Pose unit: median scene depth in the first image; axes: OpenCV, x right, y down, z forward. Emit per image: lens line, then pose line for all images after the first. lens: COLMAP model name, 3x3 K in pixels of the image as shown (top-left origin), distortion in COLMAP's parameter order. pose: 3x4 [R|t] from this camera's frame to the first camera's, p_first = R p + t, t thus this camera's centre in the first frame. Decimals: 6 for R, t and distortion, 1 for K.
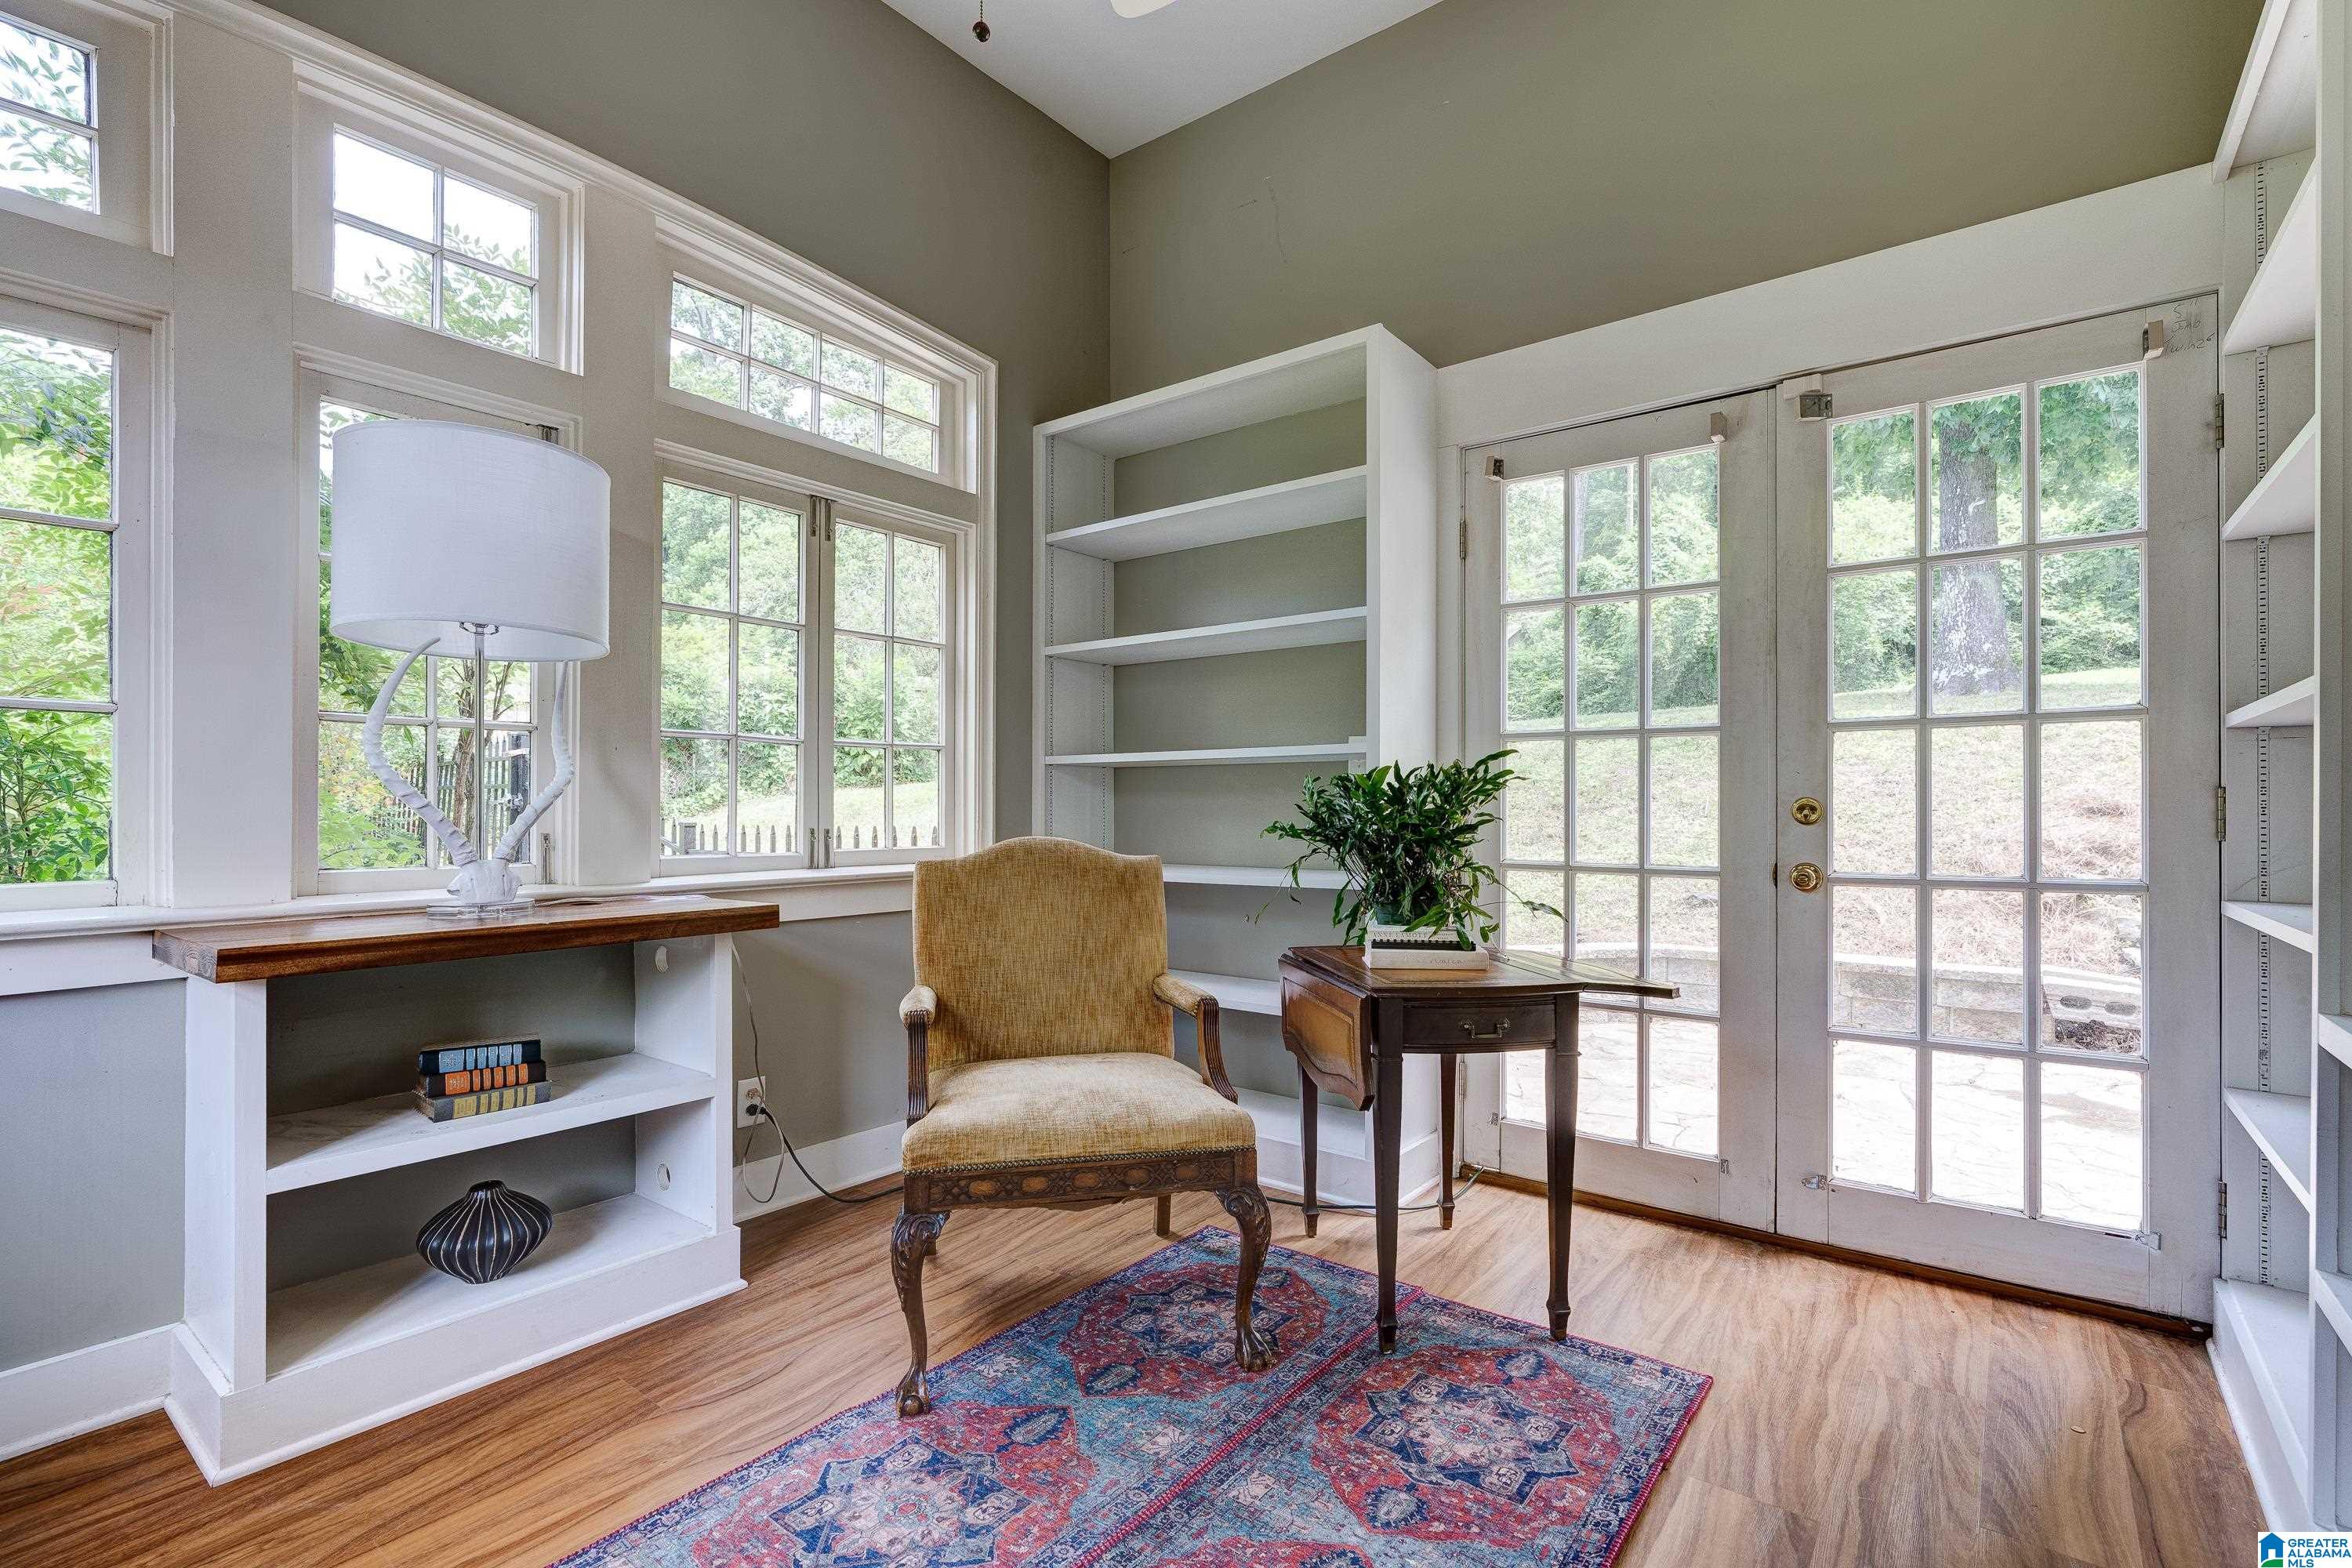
lens RADIAL K [[1073.6, 0, 1175.2], [0, 1073.6, 797.4], [0, 0, 1]] dist [-0.010654, 0.000253]
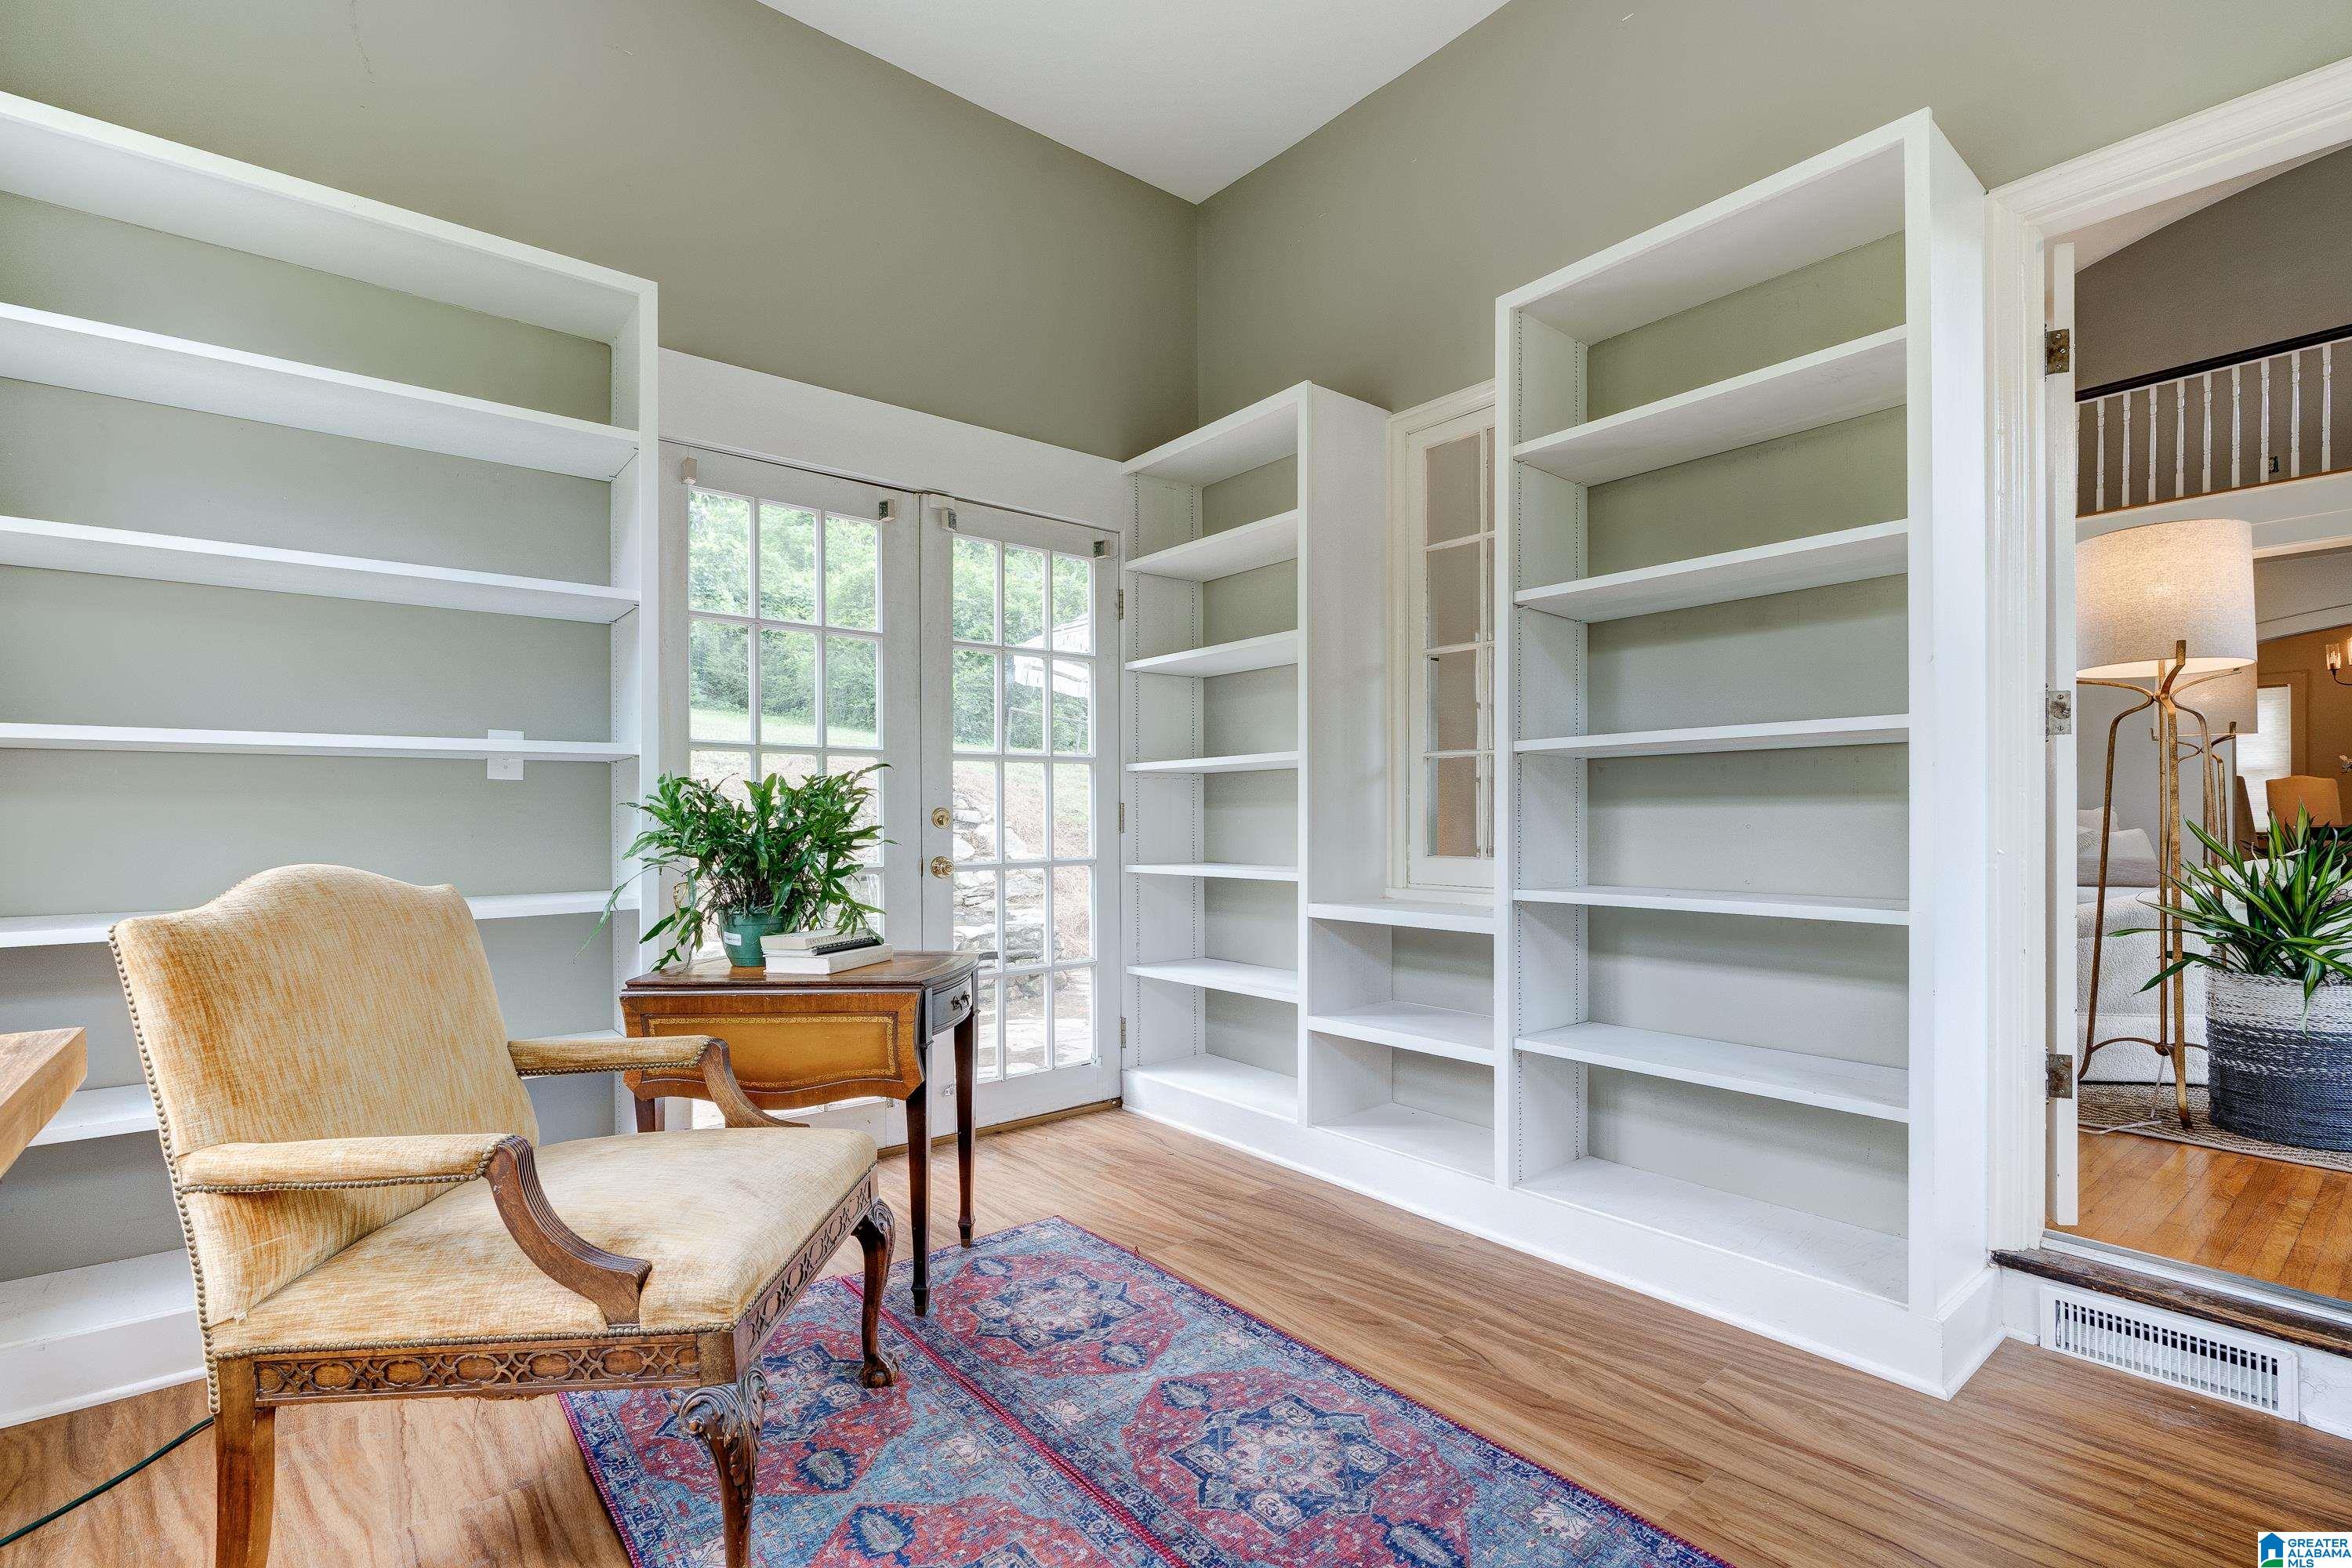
lens RADIAL K [[1073.6, 0, 1171.5], [0, 1073.6, 800.8], [0, 0, 1]] dist [-0.010654, 0.000253]
pose [[0.219628, 0.012241, 0.975507, -0.884235], [-0.001050, 0.999924, -0.012311, 0.010187], [-0.975583, 0.001679, 0.219624, 0.555794]]
